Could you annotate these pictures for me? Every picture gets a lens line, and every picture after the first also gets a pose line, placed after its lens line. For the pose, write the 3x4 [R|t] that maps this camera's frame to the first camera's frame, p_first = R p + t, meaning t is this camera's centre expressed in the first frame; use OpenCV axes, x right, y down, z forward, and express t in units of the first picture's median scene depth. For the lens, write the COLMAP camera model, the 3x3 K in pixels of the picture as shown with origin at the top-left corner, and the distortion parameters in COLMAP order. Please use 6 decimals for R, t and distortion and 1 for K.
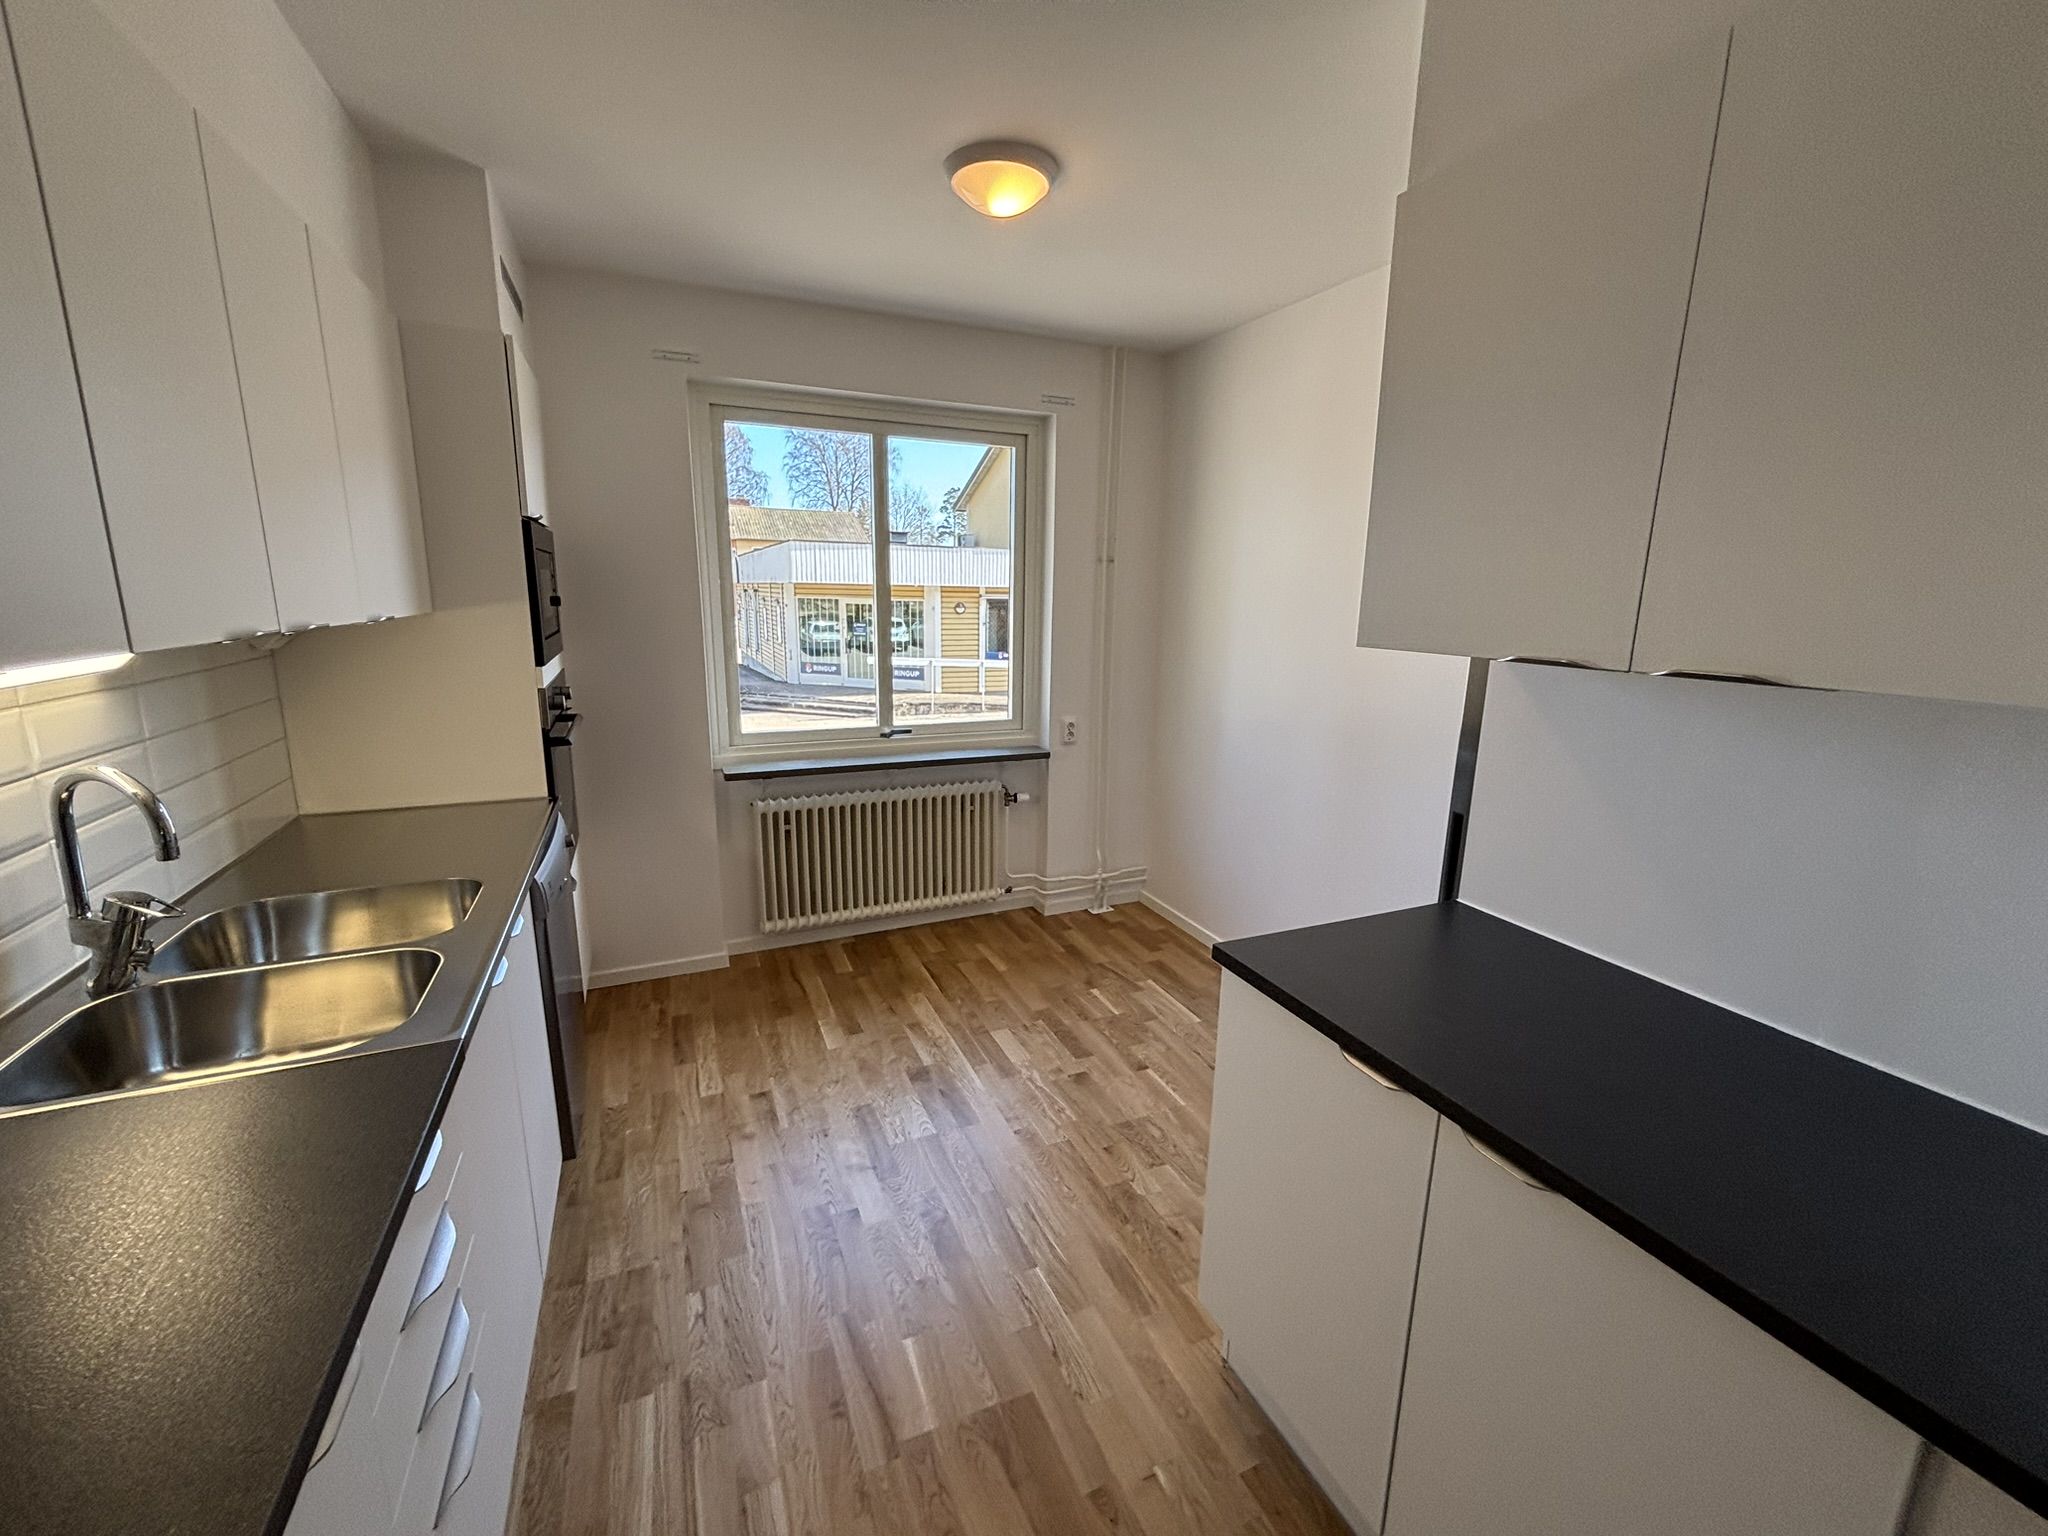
lens RADIAL K [[831.6, 0, 1027.5], [0, 831.6, 759.8], [0, 0, 1]] dist [-0.000771, -0.000064]
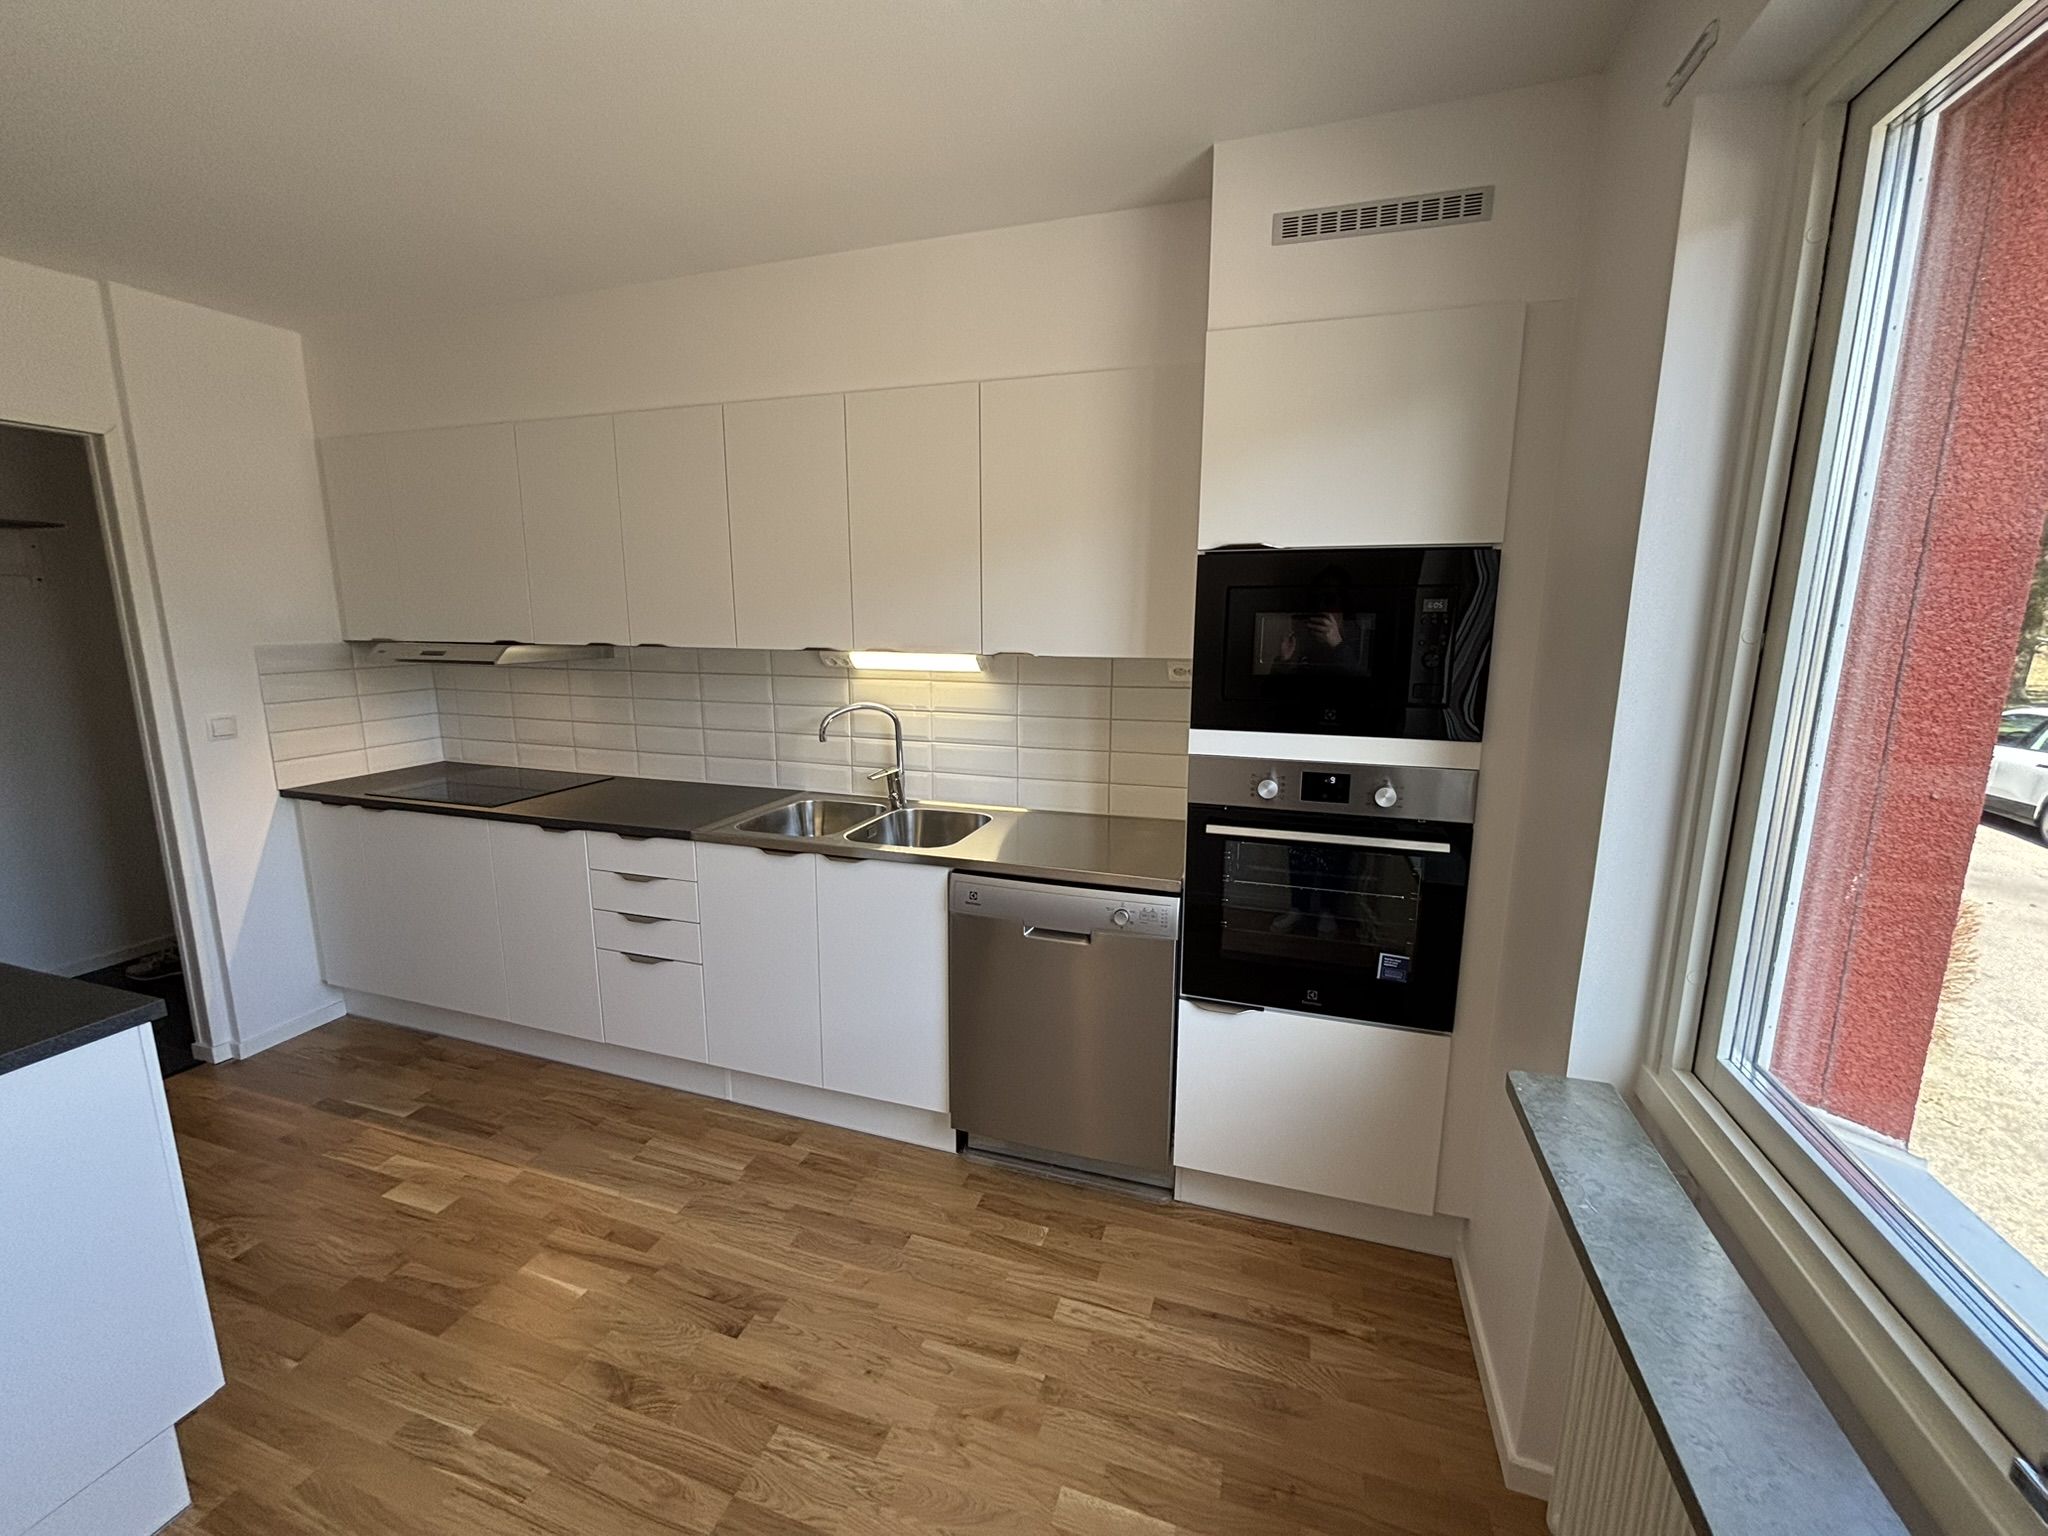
lens RADIAL K [[831.6, 0, 1027.5], [0, 831.6, 759.8], [0, 0, 1]] dist [-0.000771, -0.000064]
pose [[-0.670338, 0.109400, -0.733947, 0.170687], [-0.168684, 0.940713, 0.294286, -0.352930], [0.722629, 0.321076, -0.612142, 1.637992]]
